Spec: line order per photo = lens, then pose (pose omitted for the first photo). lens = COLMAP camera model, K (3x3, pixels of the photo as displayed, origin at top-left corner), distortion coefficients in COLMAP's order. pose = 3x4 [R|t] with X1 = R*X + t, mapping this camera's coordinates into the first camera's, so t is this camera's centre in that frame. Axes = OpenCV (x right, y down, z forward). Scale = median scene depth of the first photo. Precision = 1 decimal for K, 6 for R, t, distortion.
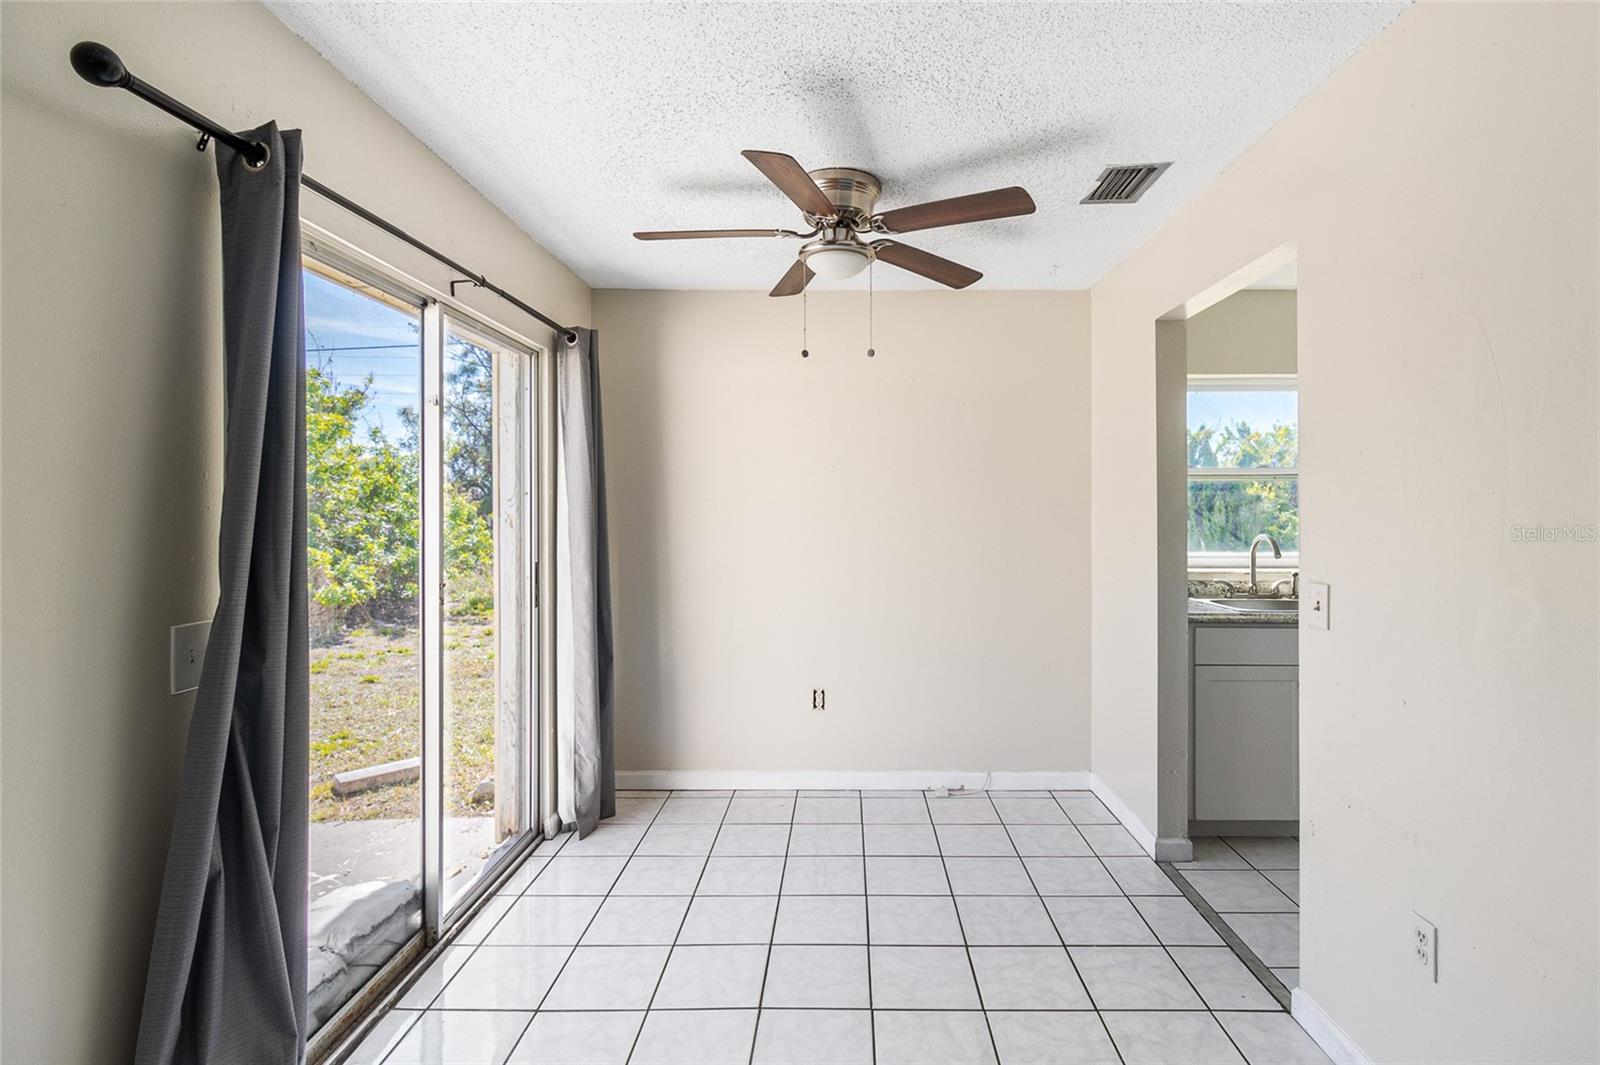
lens RADIAL K [[757.7, 0, 837.4], [0, 757.7, 506.0], [0, 0, 1]] dist [-0.002966, -0.000250]
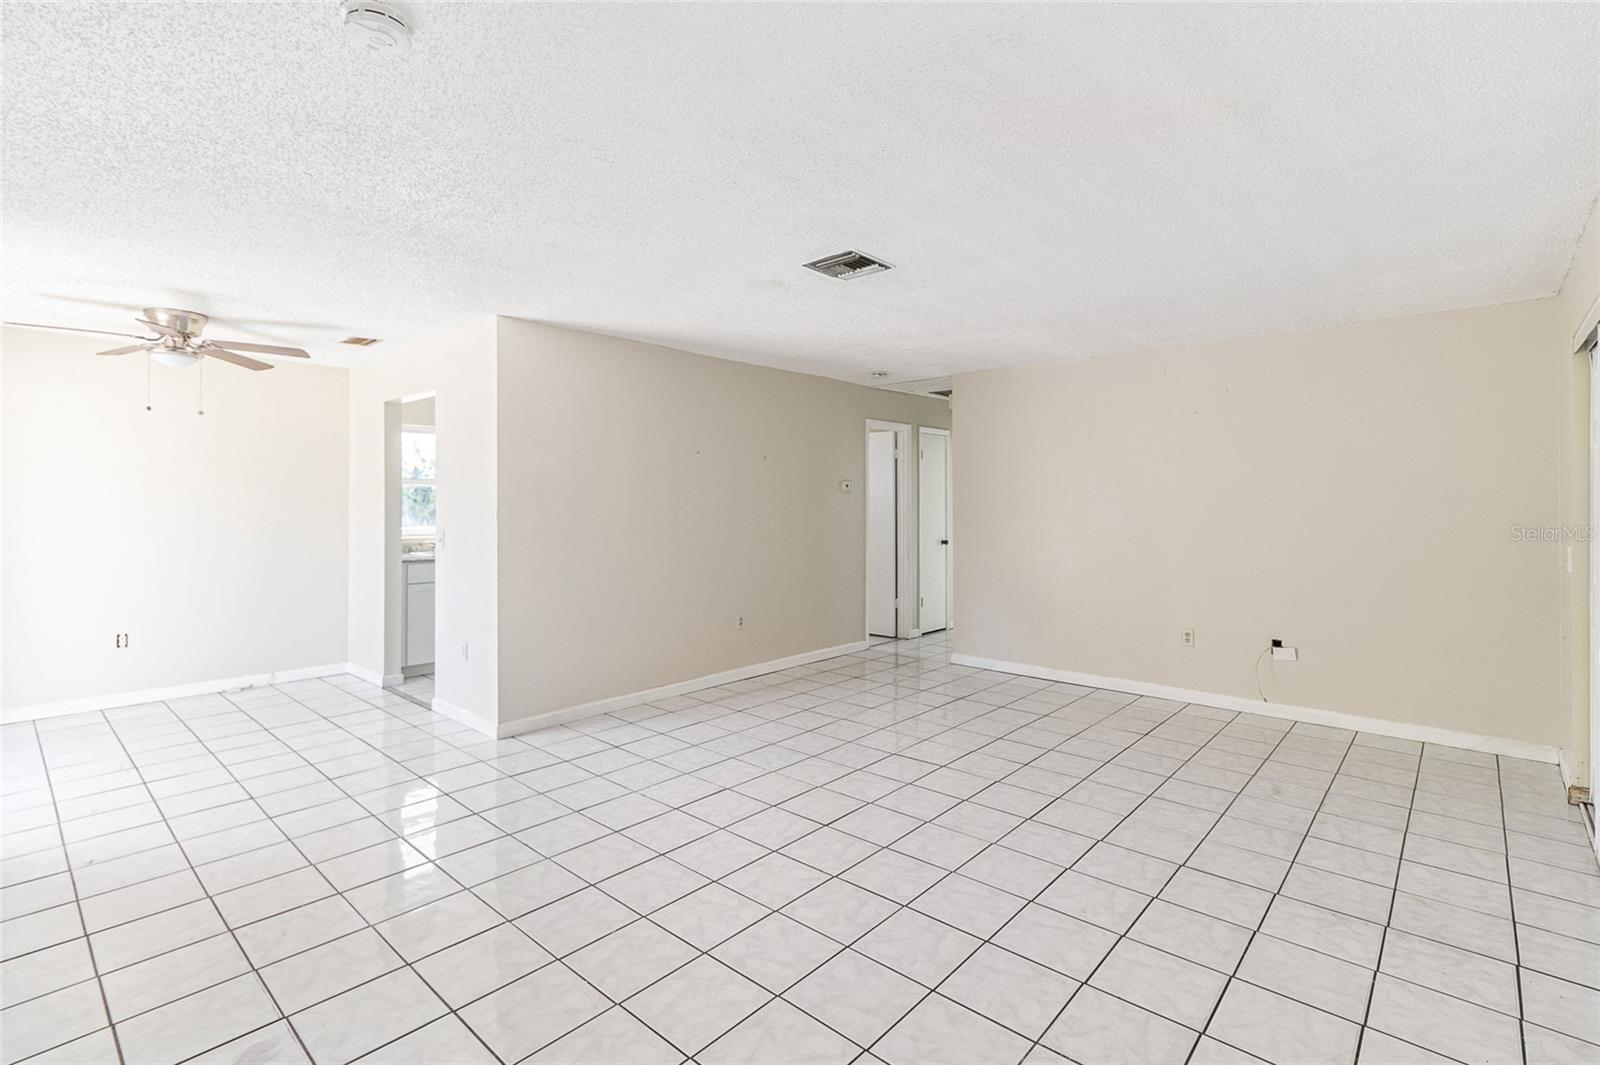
lens RADIAL K [[745.9, 0, 819.3], [0, 745.9, 499.5], [0, 0, 1]] dist [-0.003019, 0.000113]
pose [[0.657754, 0.005607, 0.753212, -0.246154], [-0.004685, 0.999983, -0.003352, -0.000077], [-0.753219, -0.001324, 0.657769, -0.970128]]
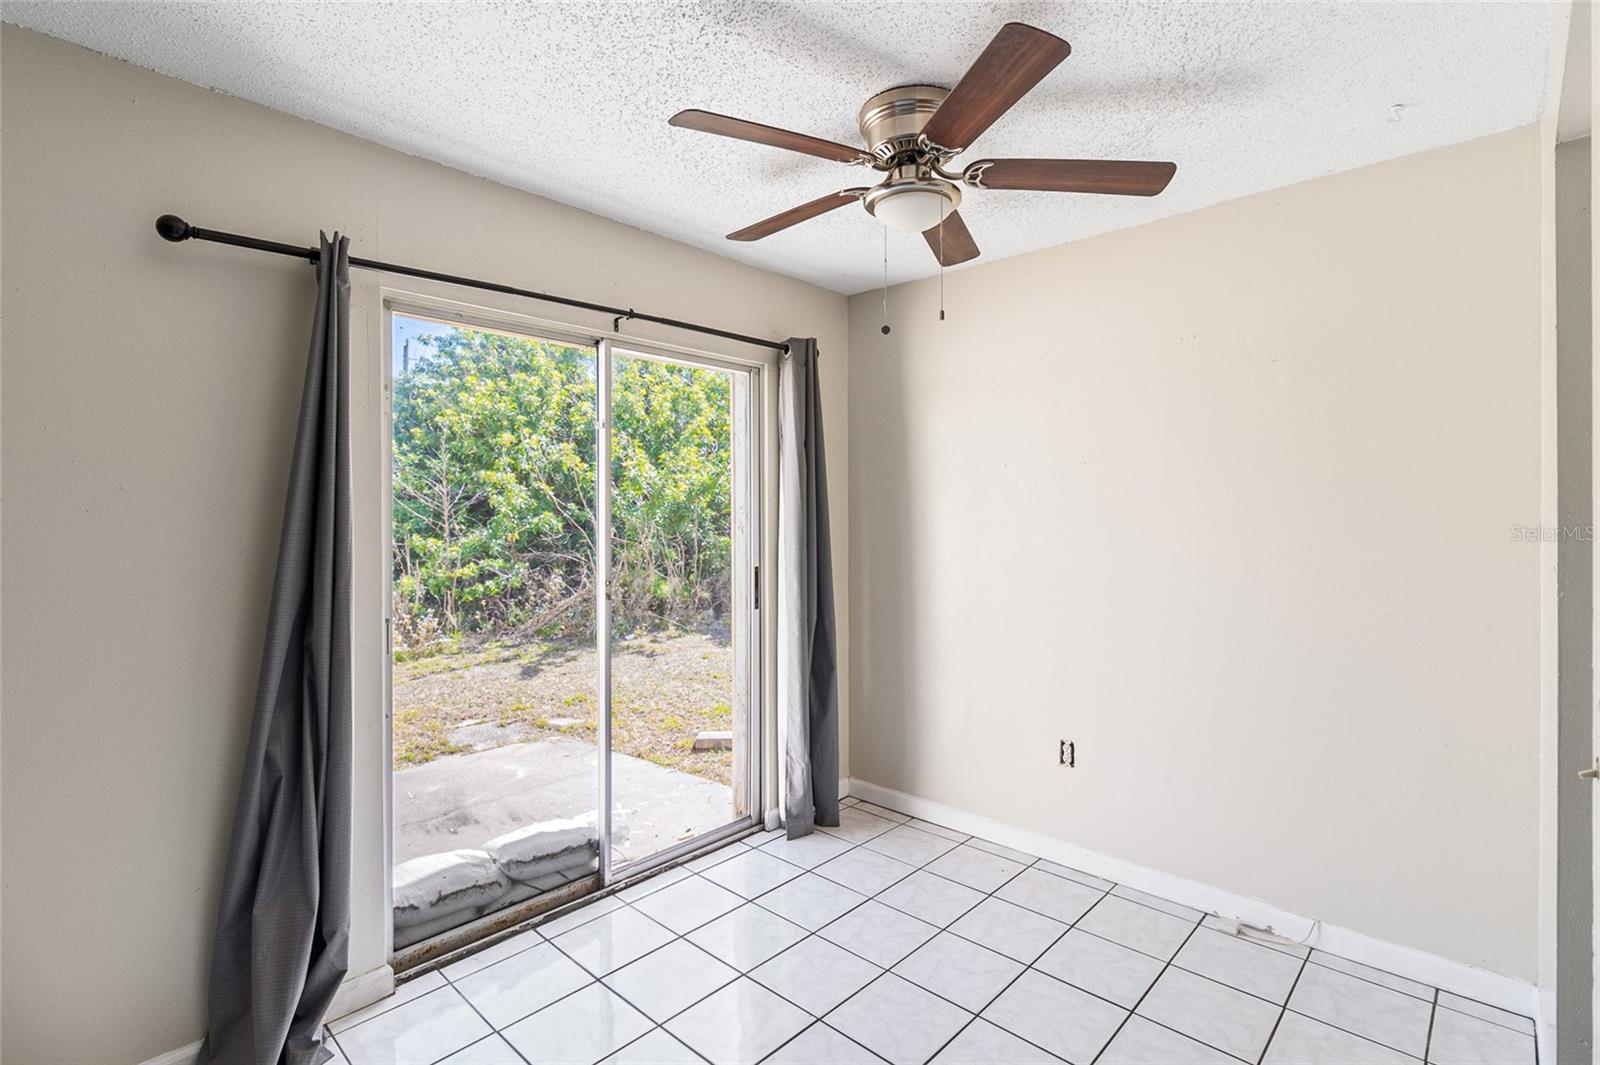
lens RADIAL K [[753.0, 0, 817.1], [0, 753.0, 514.3], [0, 0, 1]] dist [0.000764, -0.000631]
pose [[0.740351, -0.001088, -0.672219, 0.372751], [0.003948, 0.999988, 0.002729, -0.001198], [0.672209, -0.004674, 0.740347, 0.275718]]
